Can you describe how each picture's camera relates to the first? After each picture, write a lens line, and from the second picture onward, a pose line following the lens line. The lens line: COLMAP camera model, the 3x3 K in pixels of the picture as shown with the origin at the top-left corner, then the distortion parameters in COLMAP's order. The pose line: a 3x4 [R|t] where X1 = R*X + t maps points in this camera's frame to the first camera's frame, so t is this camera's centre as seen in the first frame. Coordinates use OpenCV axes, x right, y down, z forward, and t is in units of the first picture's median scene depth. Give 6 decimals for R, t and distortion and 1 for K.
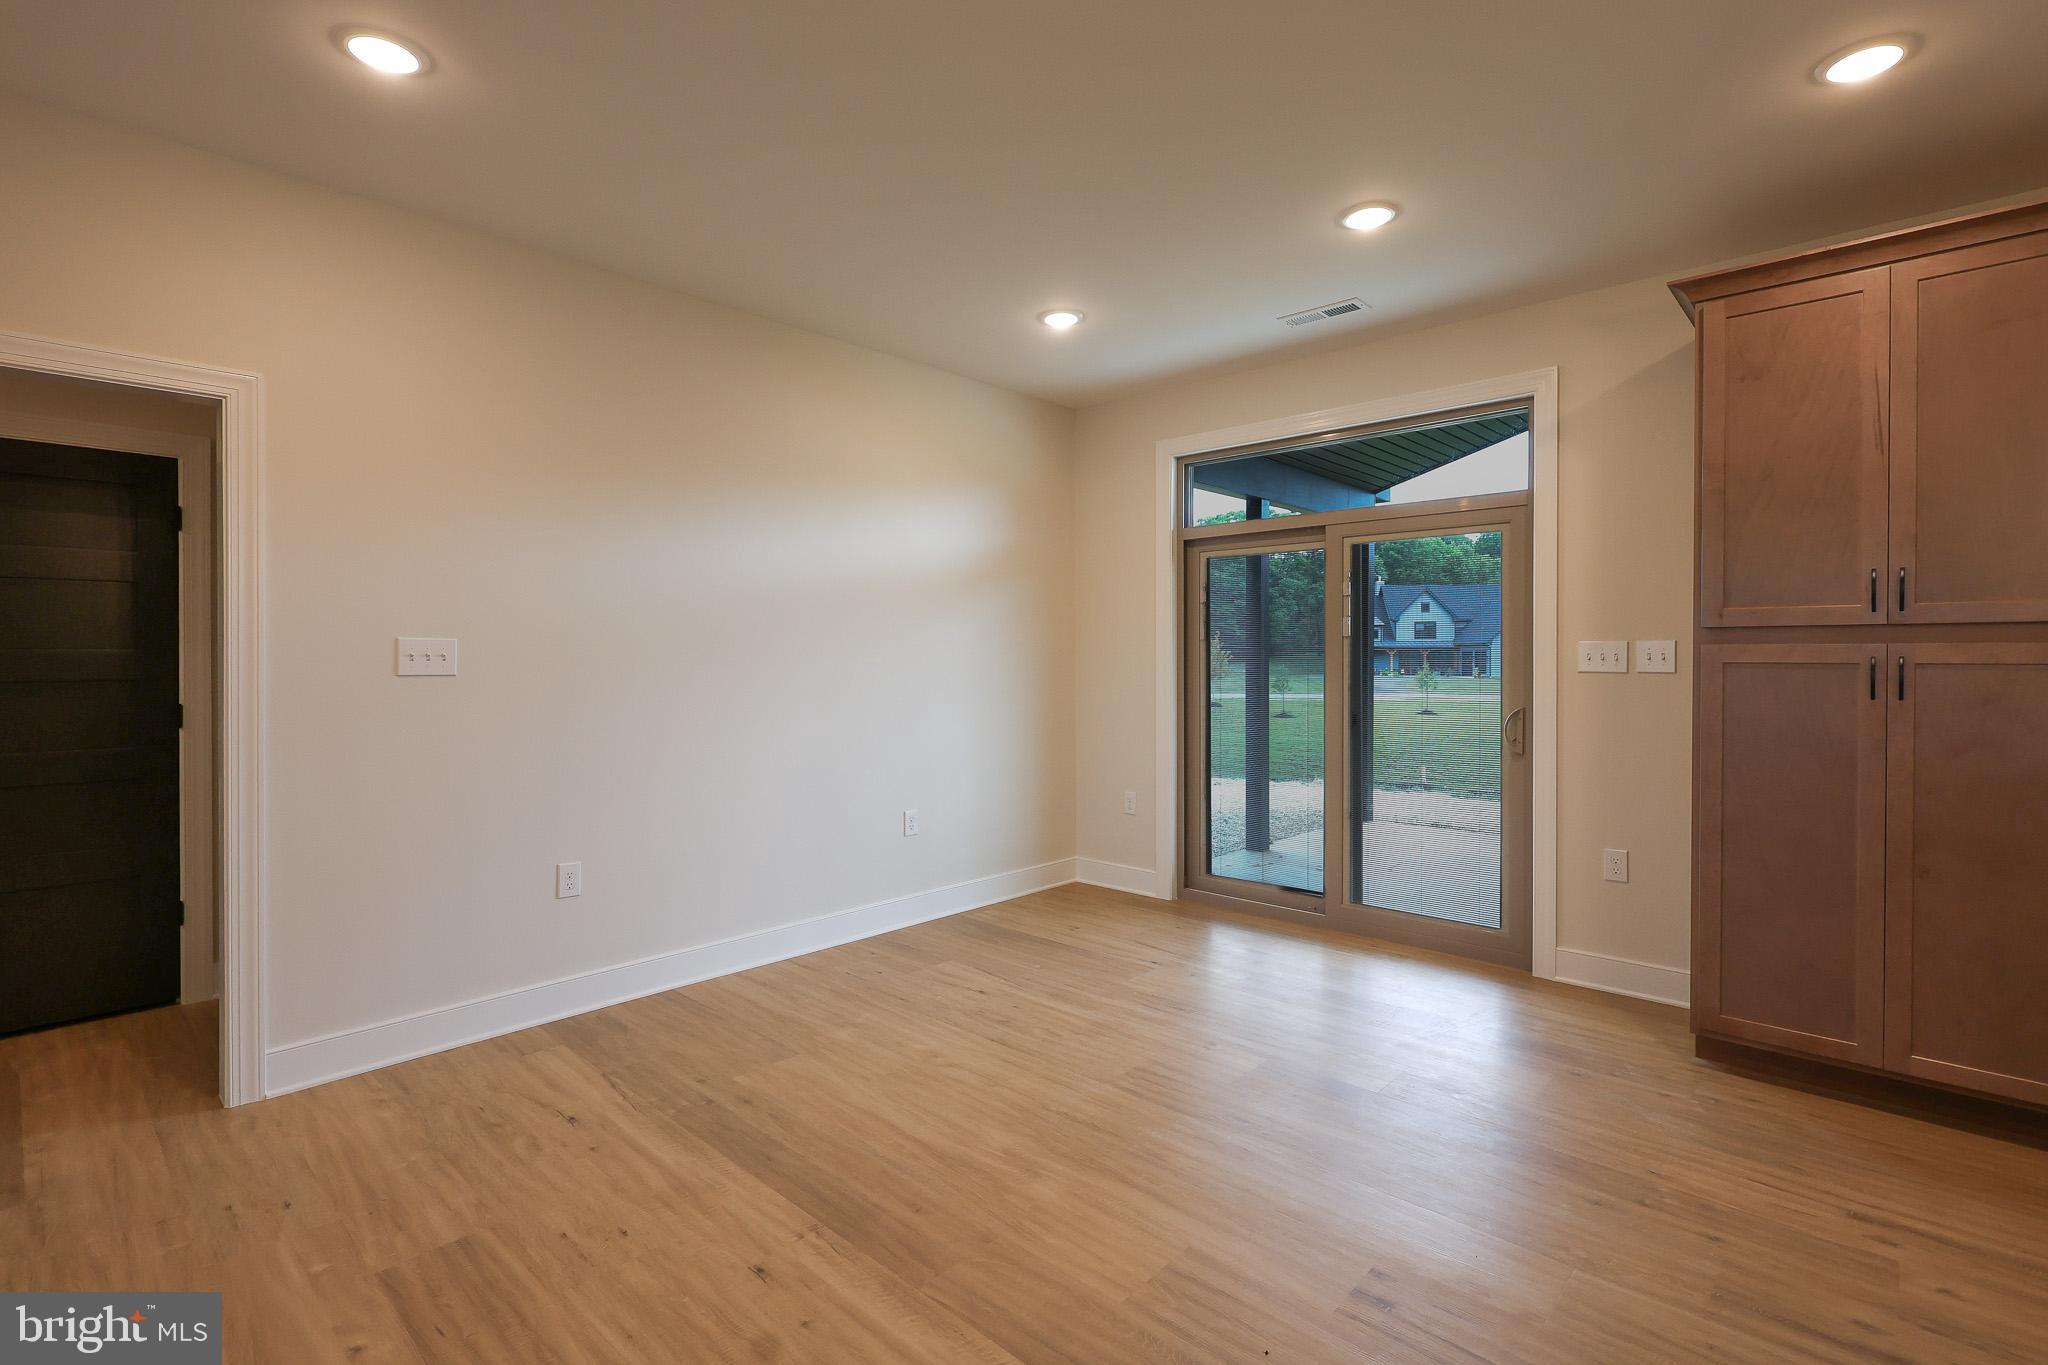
lens RADIAL K [[961.4, 0, 1026.9], [0, 961.4, 669.1], [0, 0, 1]] dist [-0.003871, 0.001793]
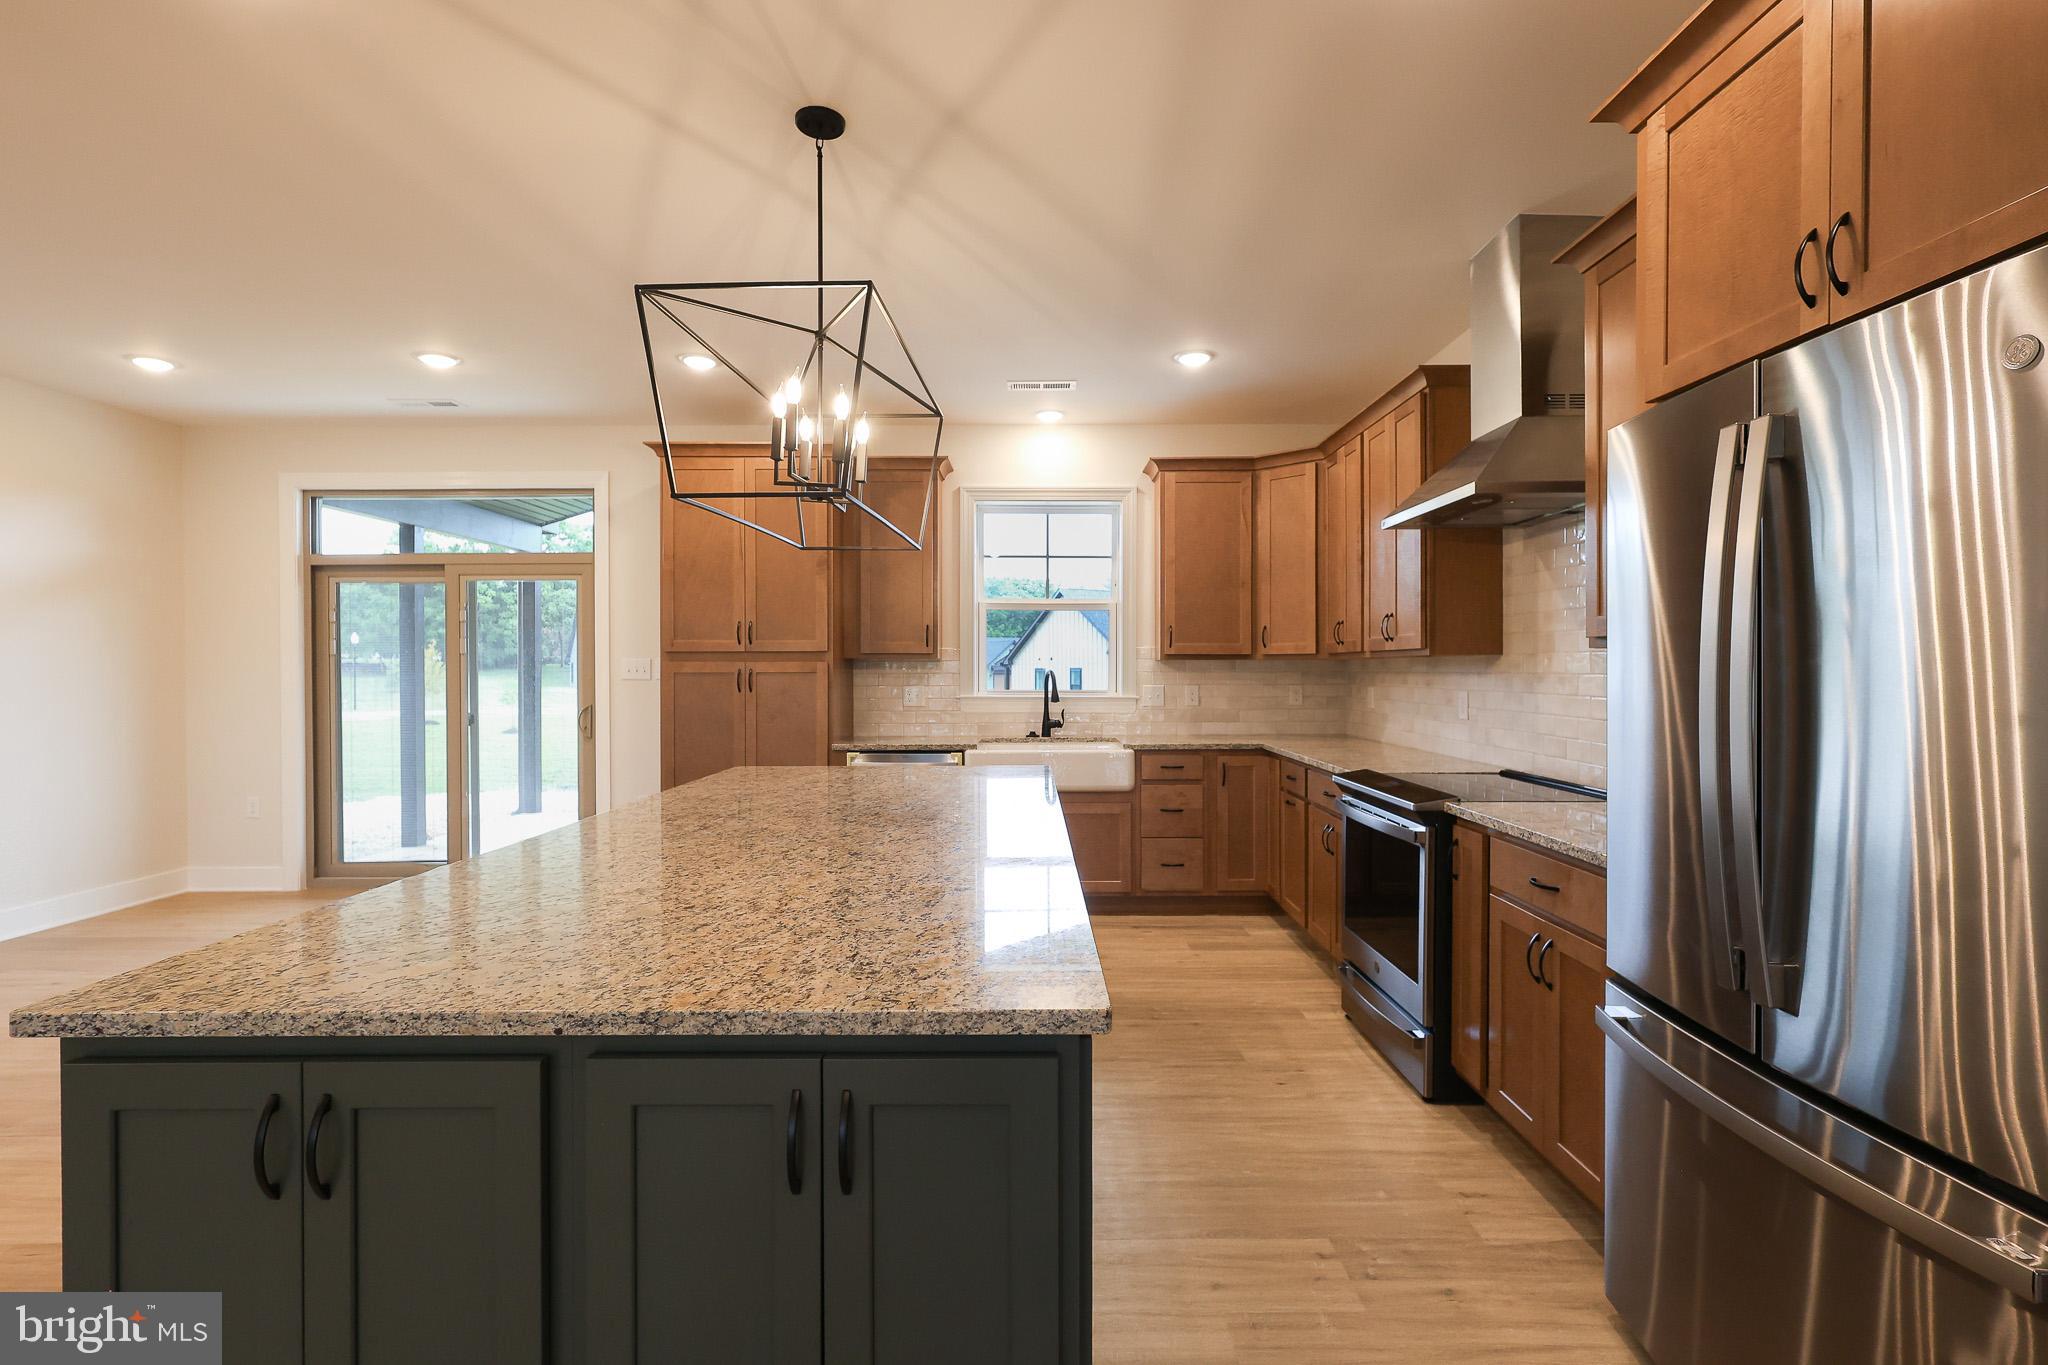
lens RADIAL K [[961.4, 0, 1027.8], [0, 961.4, 674.7], [0, 0, 1]] dist [-0.003871, 0.001793]
pose [[0.735485, -0.007939, 0.677494, 0.030434], [0.012091, 0.999926, -0.001409, 0.005879], [-0.677433, 0.009228, 0.735527, -0.584990]]
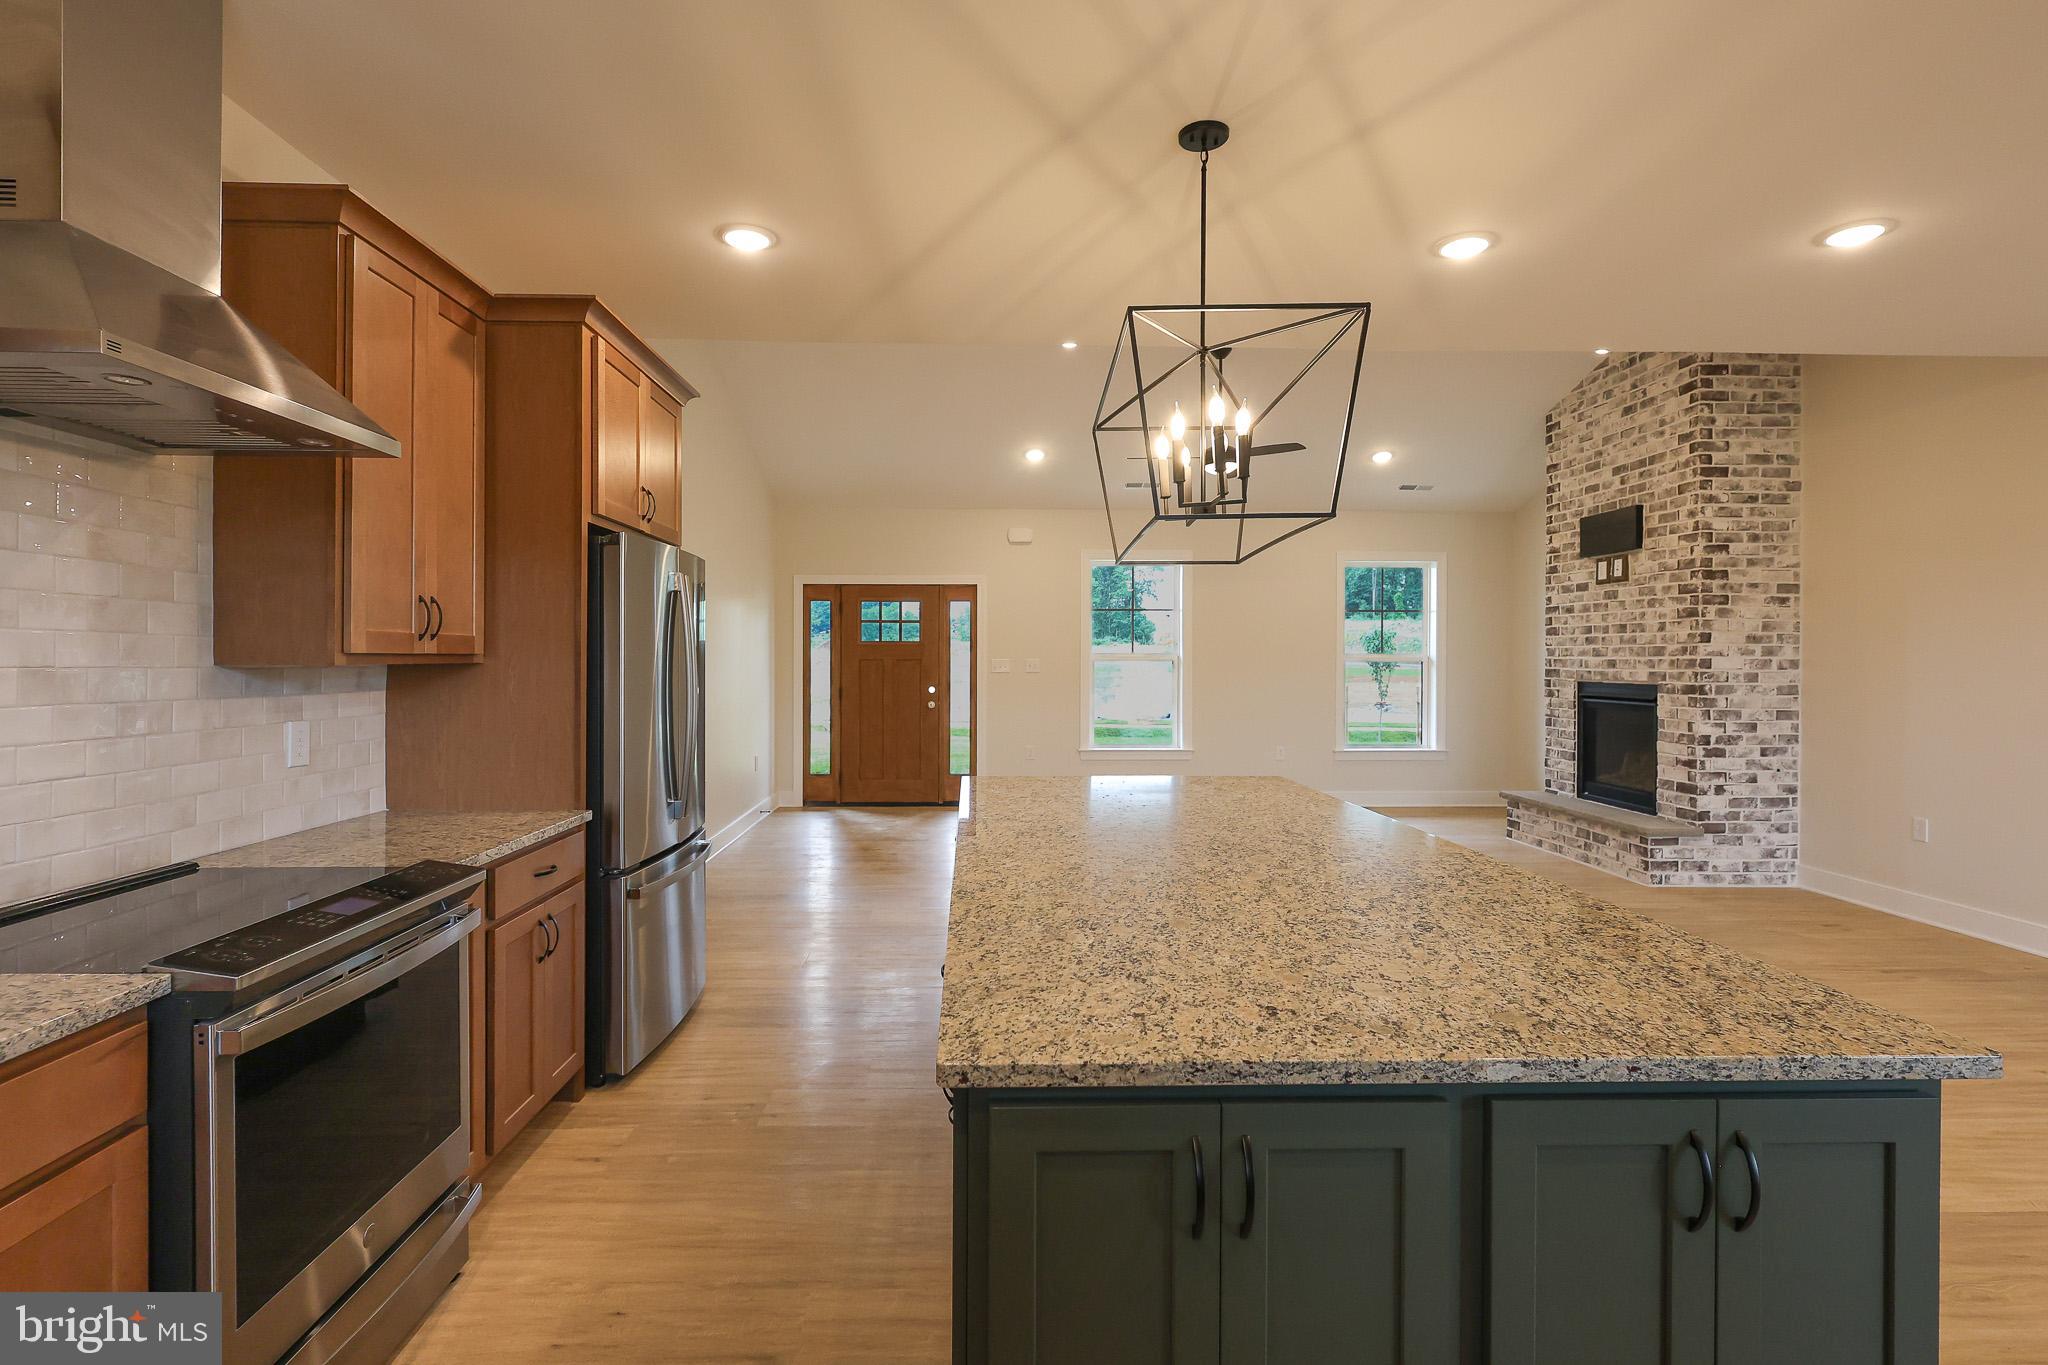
lens RADIAL K [[1010.3, 0, 998.9], [0, 1010.3, 663.9], [0, 0, 1]] dist [-0.003692, 0.002146]
pose [[-0.719161, -0.000371, -0.694843, 1.056824], [-0.014102, 0.999802, 0.014062, -0.028554], [0.694700, 0.019912, -0.719024, 0.509407]]
